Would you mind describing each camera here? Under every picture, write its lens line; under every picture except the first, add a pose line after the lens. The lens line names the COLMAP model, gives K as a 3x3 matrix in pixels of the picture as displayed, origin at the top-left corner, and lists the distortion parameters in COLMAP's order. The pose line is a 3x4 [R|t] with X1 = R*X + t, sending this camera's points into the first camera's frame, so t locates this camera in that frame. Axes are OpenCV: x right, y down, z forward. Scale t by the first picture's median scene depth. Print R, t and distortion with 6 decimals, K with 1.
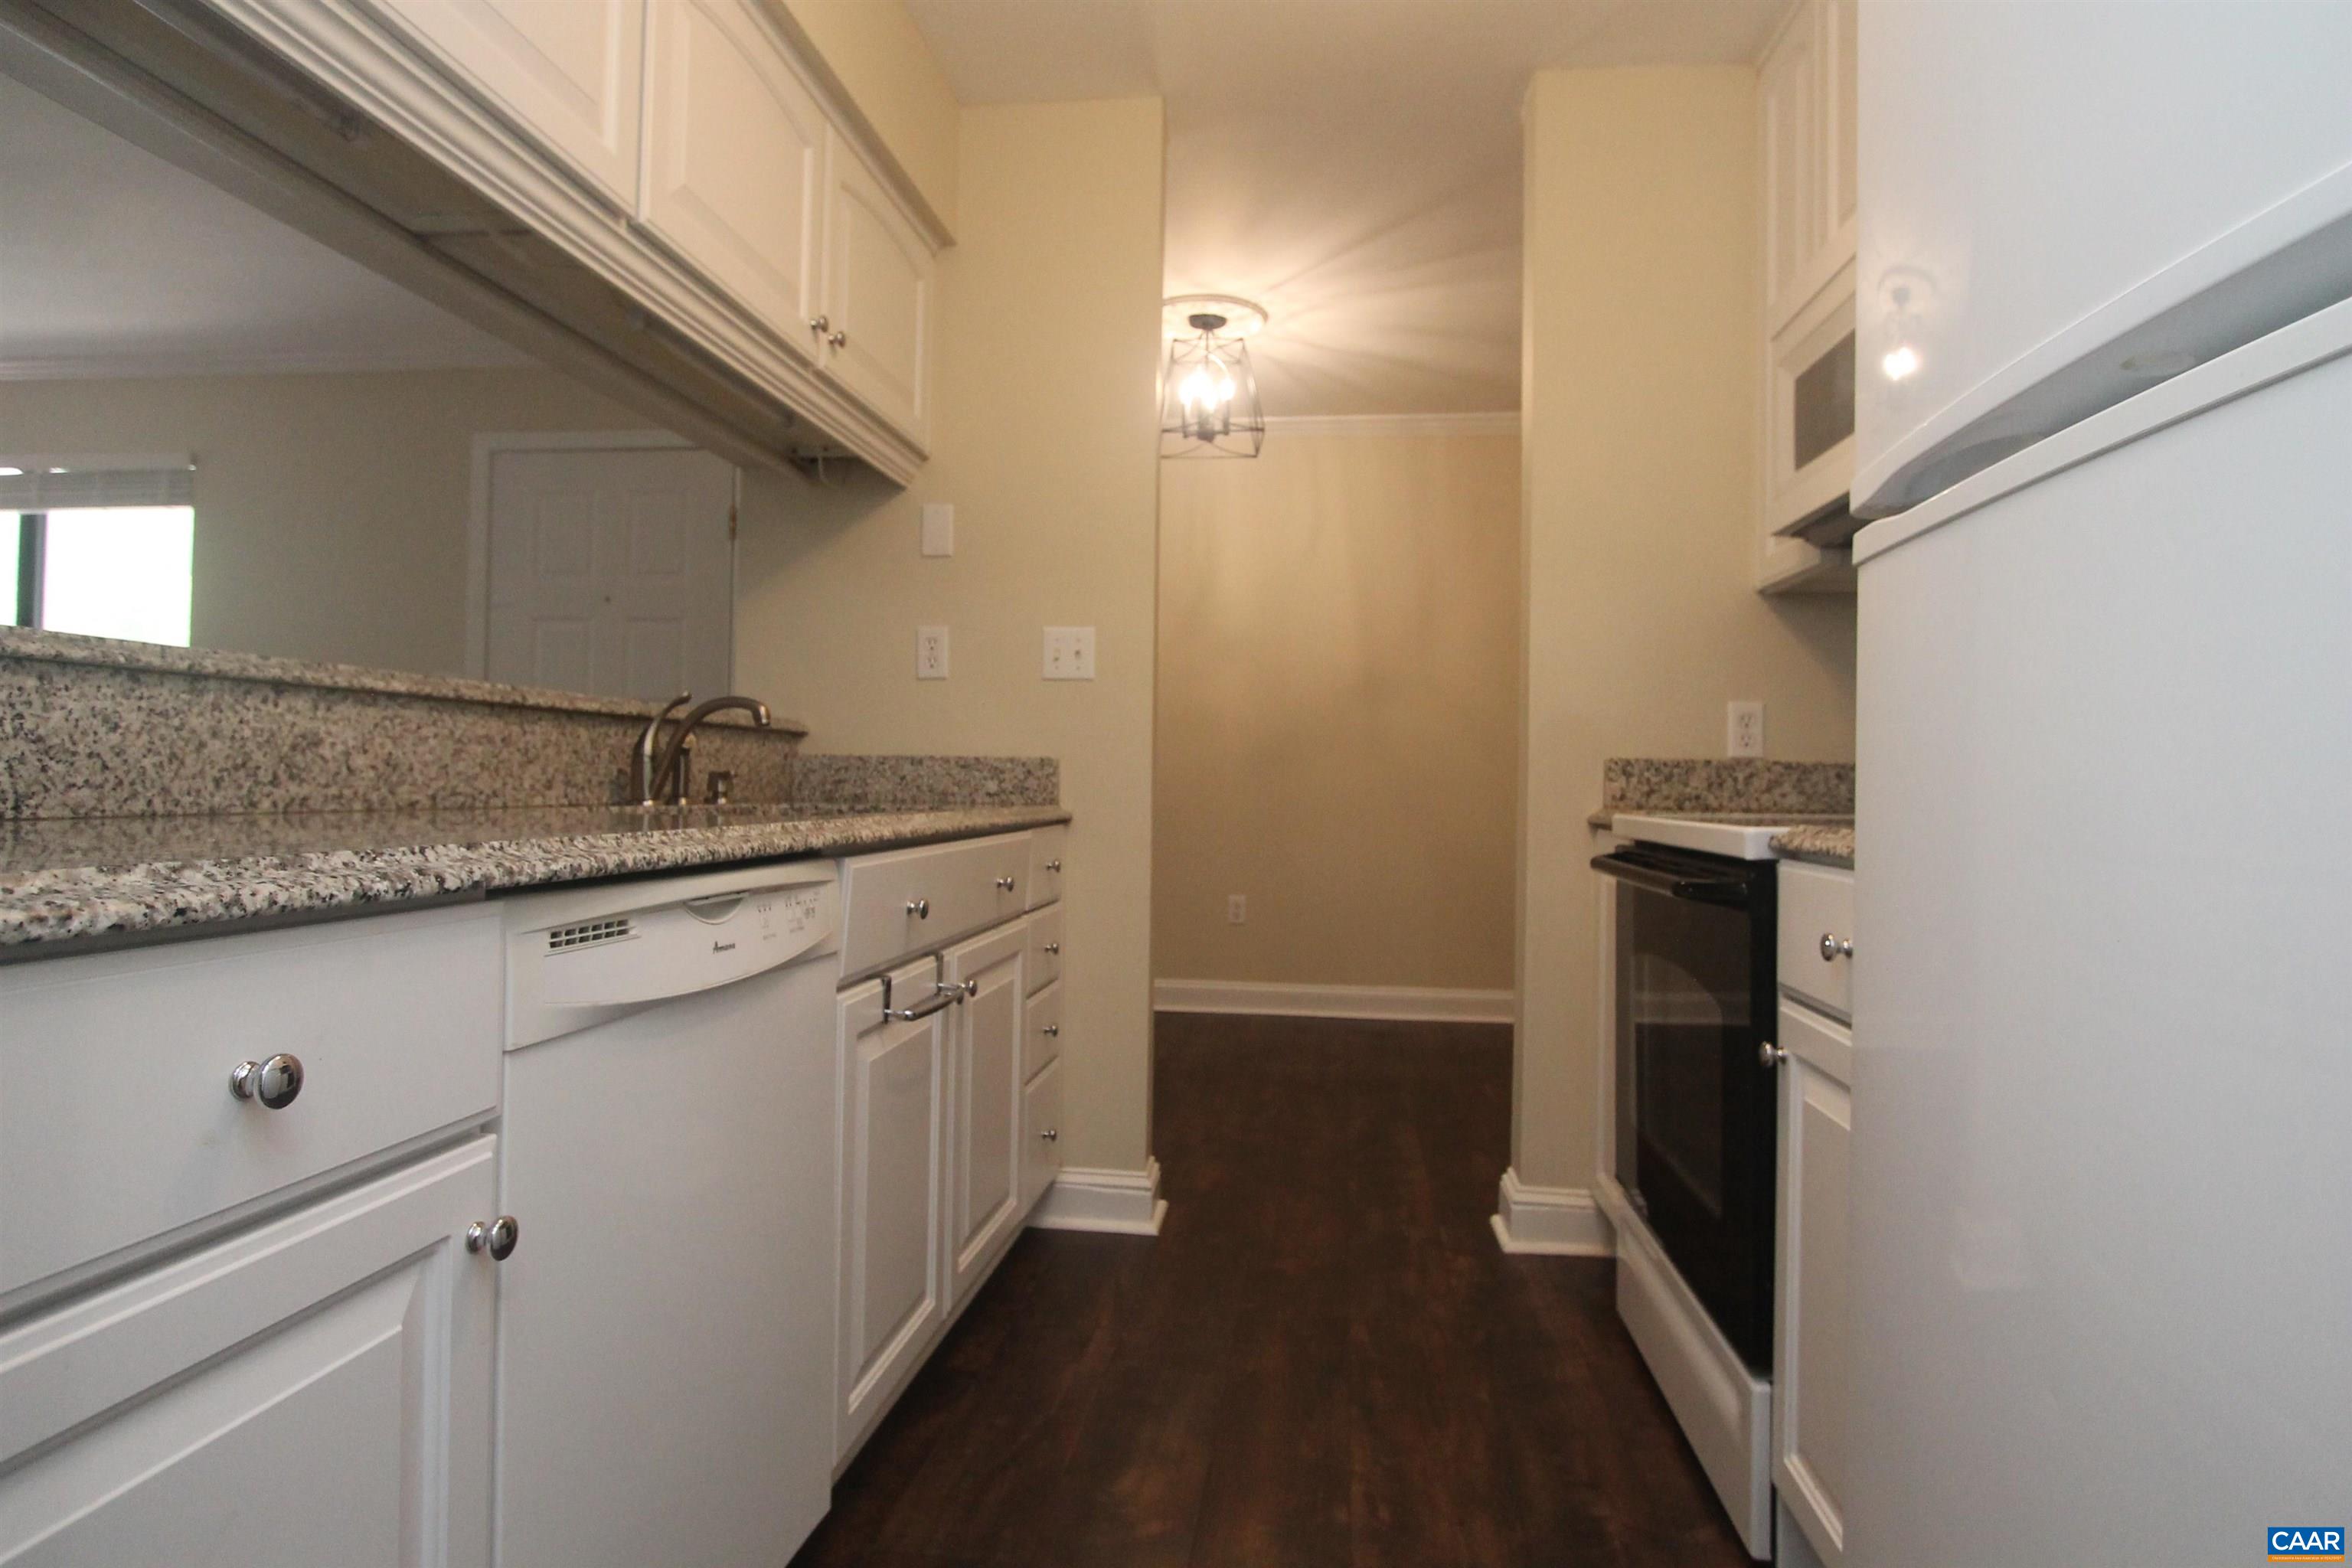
lens RADIAL K [[1287.3, 0, 1176.0], [0, 1287.3, 784.0], [0, 0, 1]] dist [-0.000296, -0.000153]
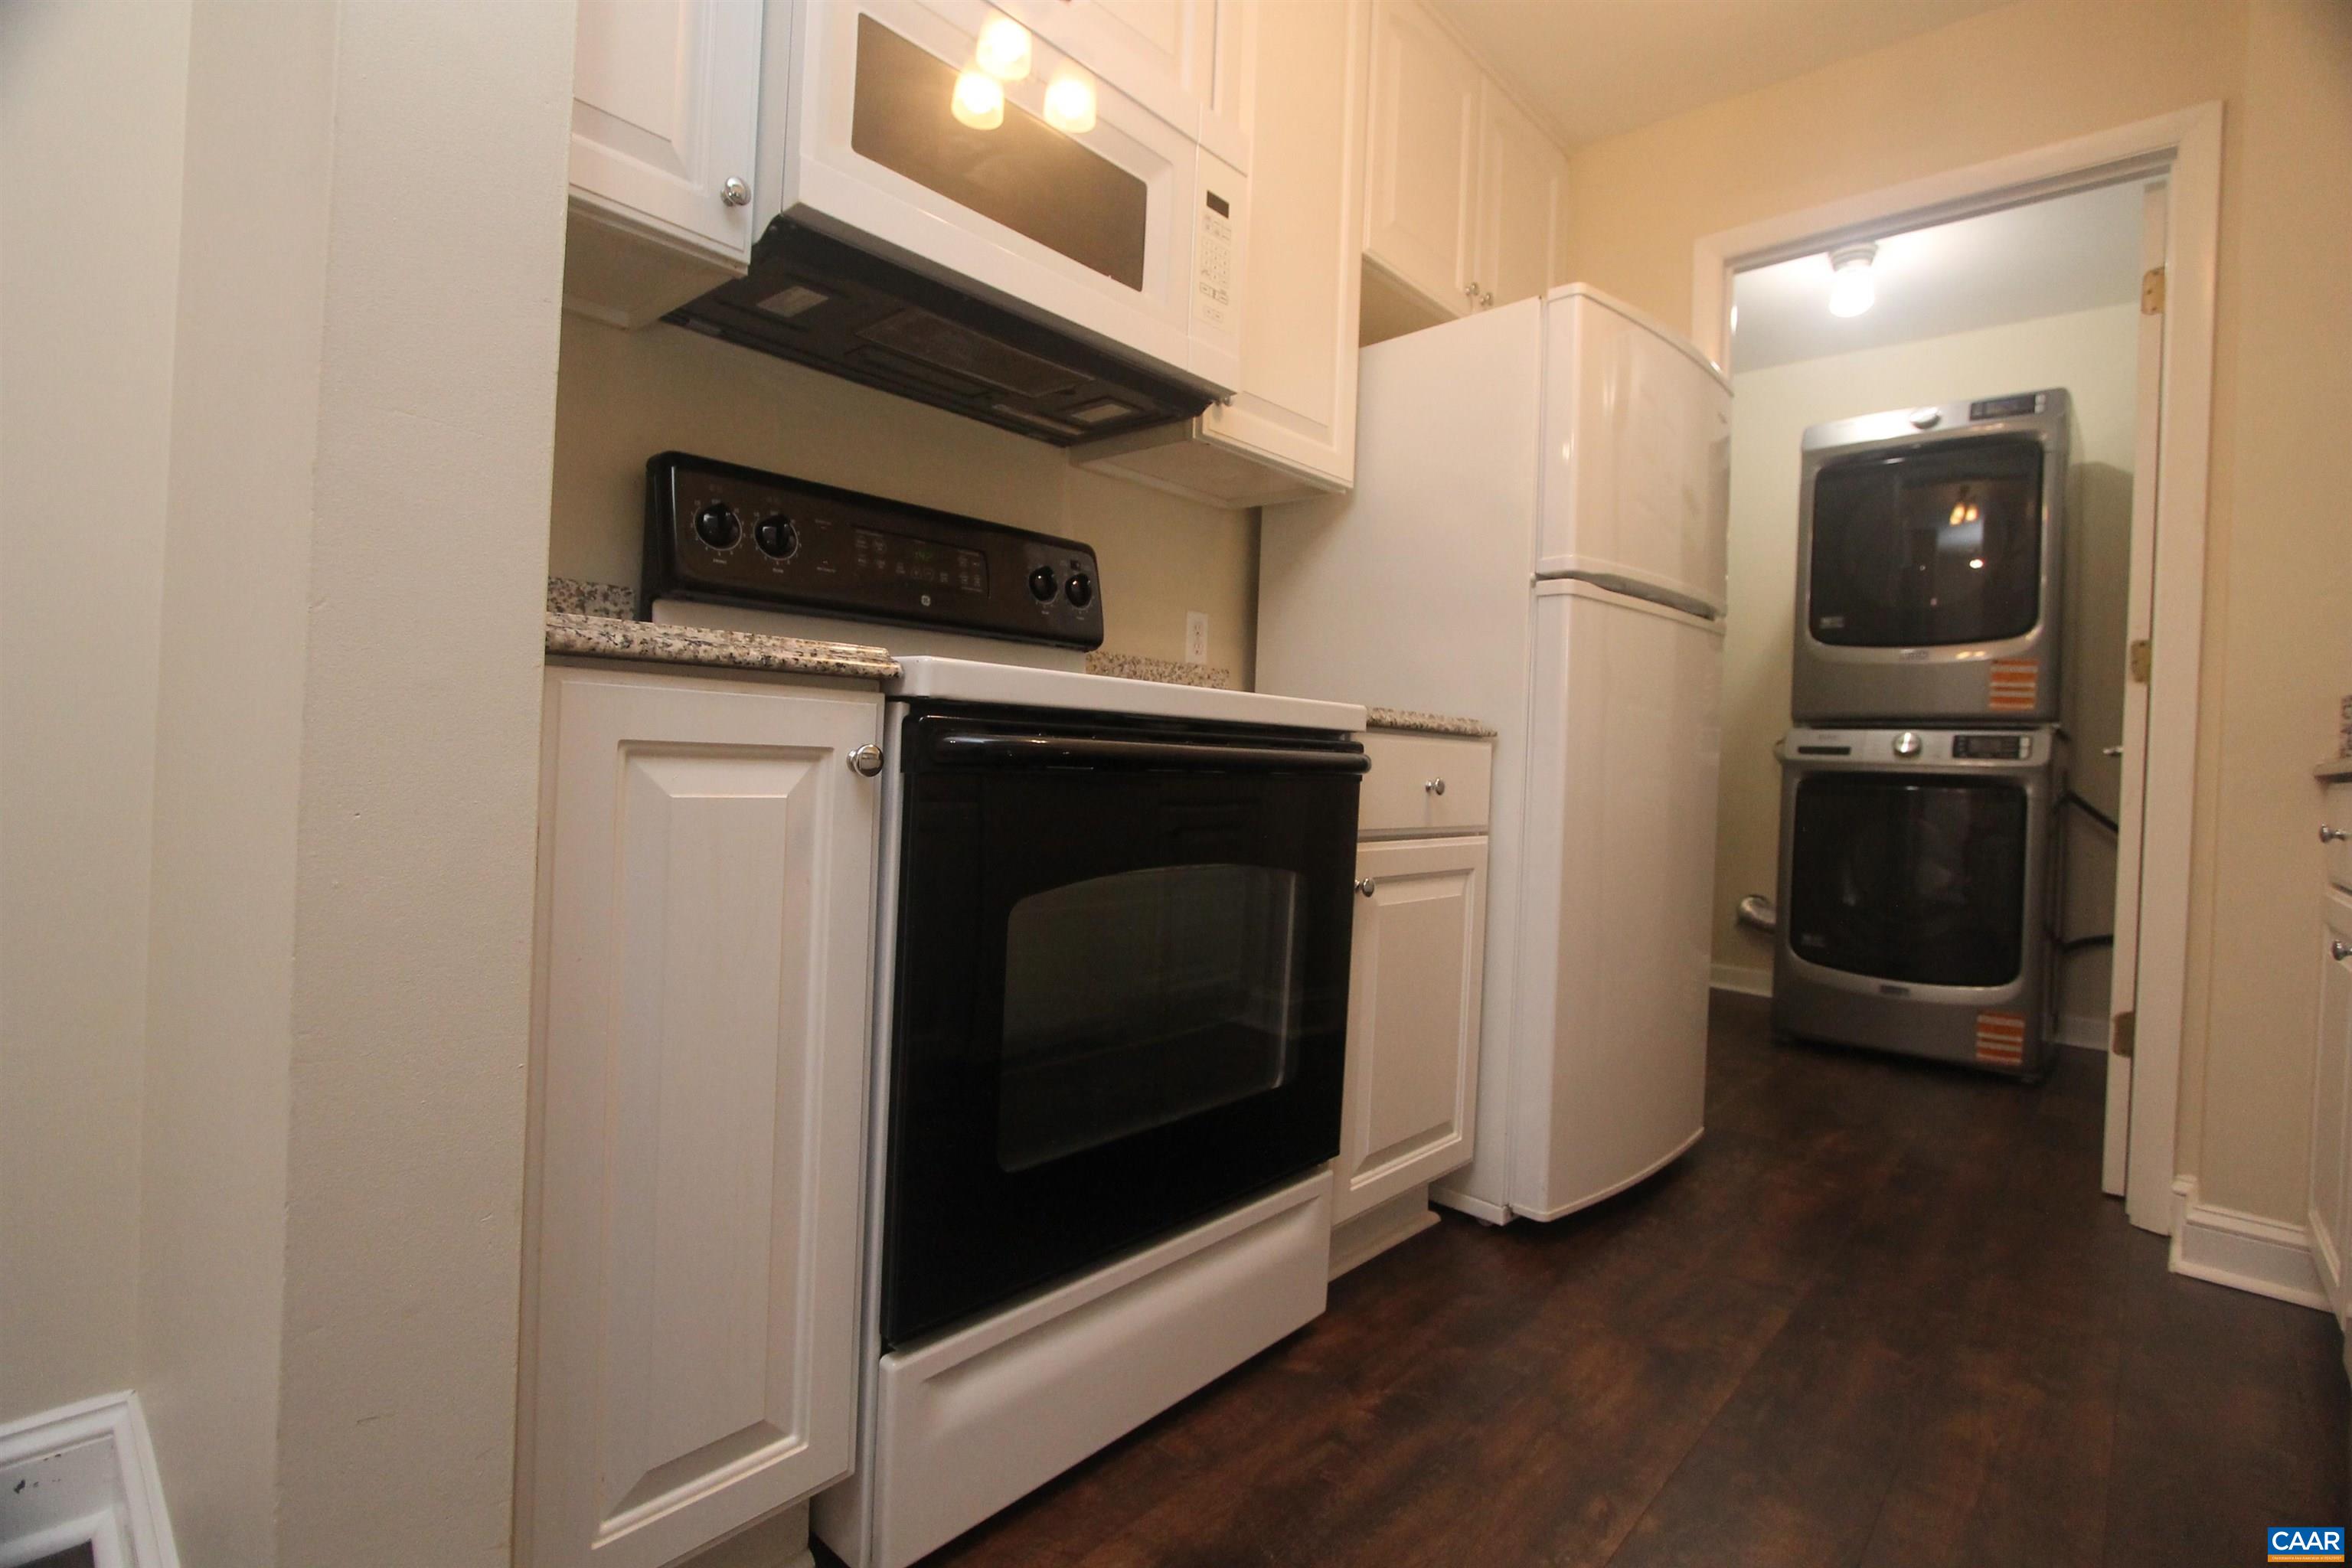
lens RADIAL K [[1109.9, 0, 1176.0], [0, 1109.9, 784.0], [0, 0, 1]] dist [-0.002931, -0.000576]
pose [[-0.819749, -0.060995, 0.569465, -0.001618], [-0.052408, 0.998130, 0.031467, 0.067539], [-0.570320, -0.004049, -0.821413, 1.674038]]
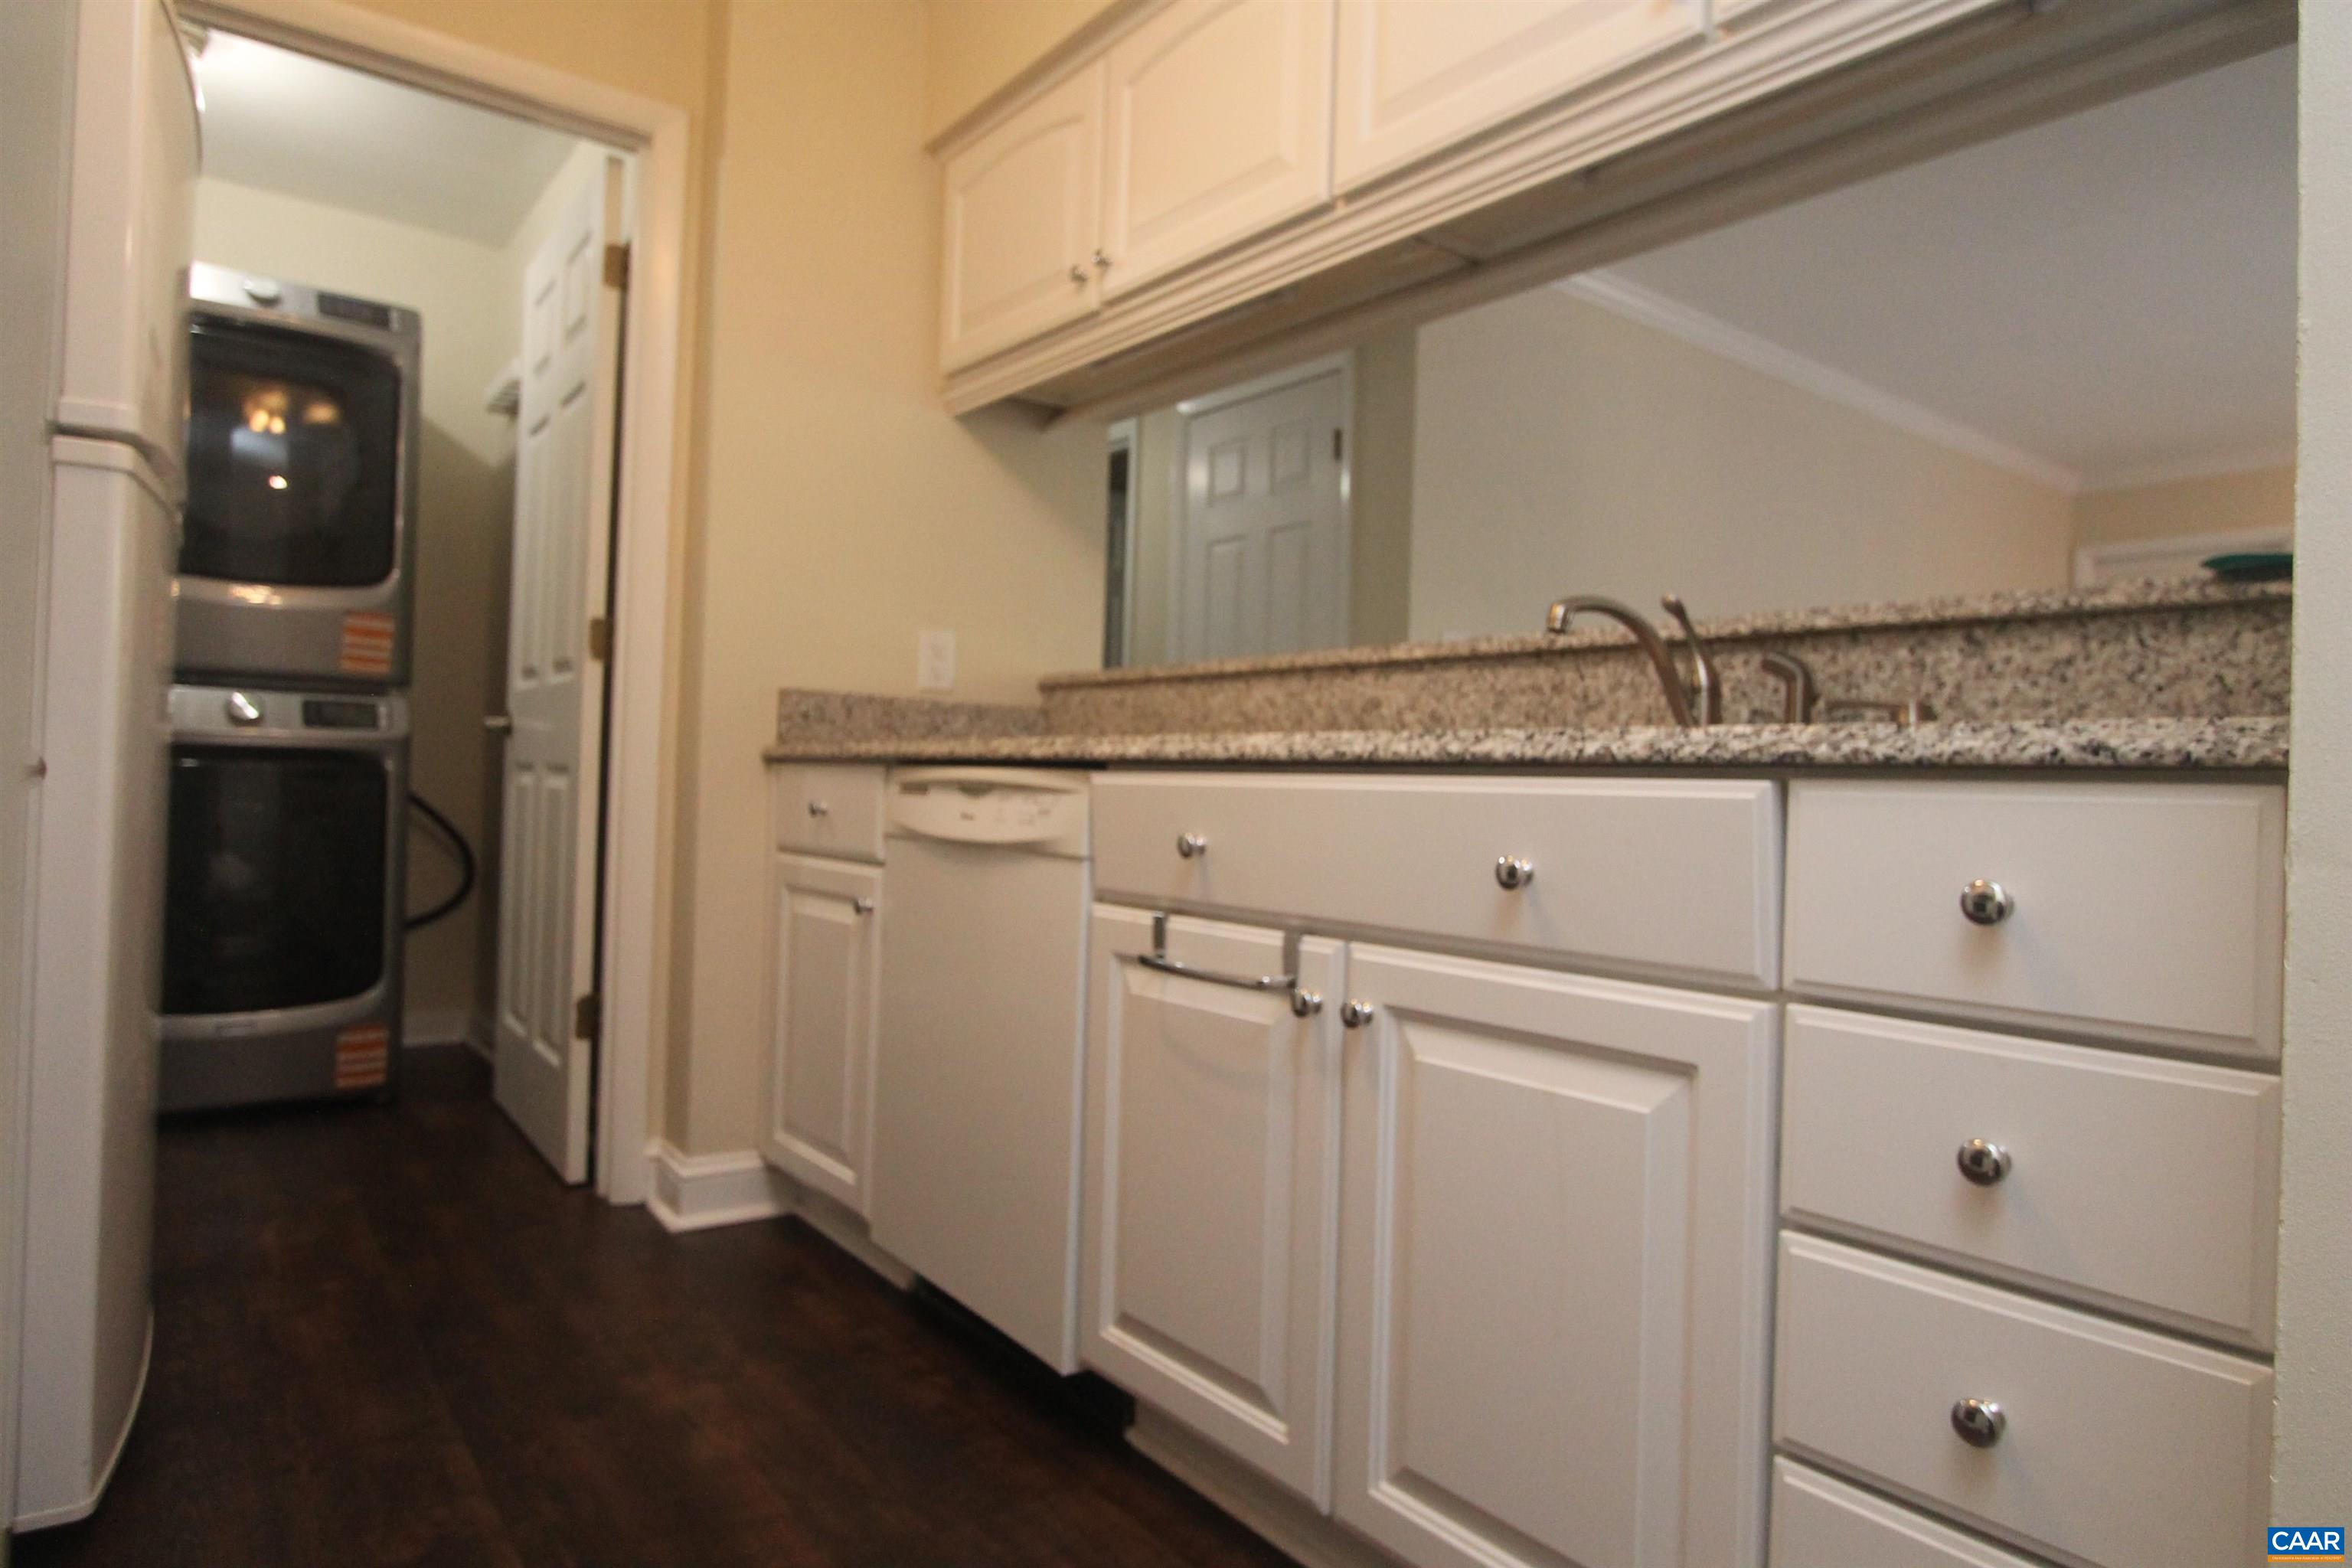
lens RADIAL K [[1388.7, 0, 1176.0], [0, 1388.7, 784.0], [0, 0, 1]] dist [-0.001738, 0.001055]
pose [[-0.710330, -0.038909, -0.702793, 0.430017], [-0.042215, 0.999029, -0.012642, 0.065896], [0.702602, 0.020688, -0.711282, 1.592293]]
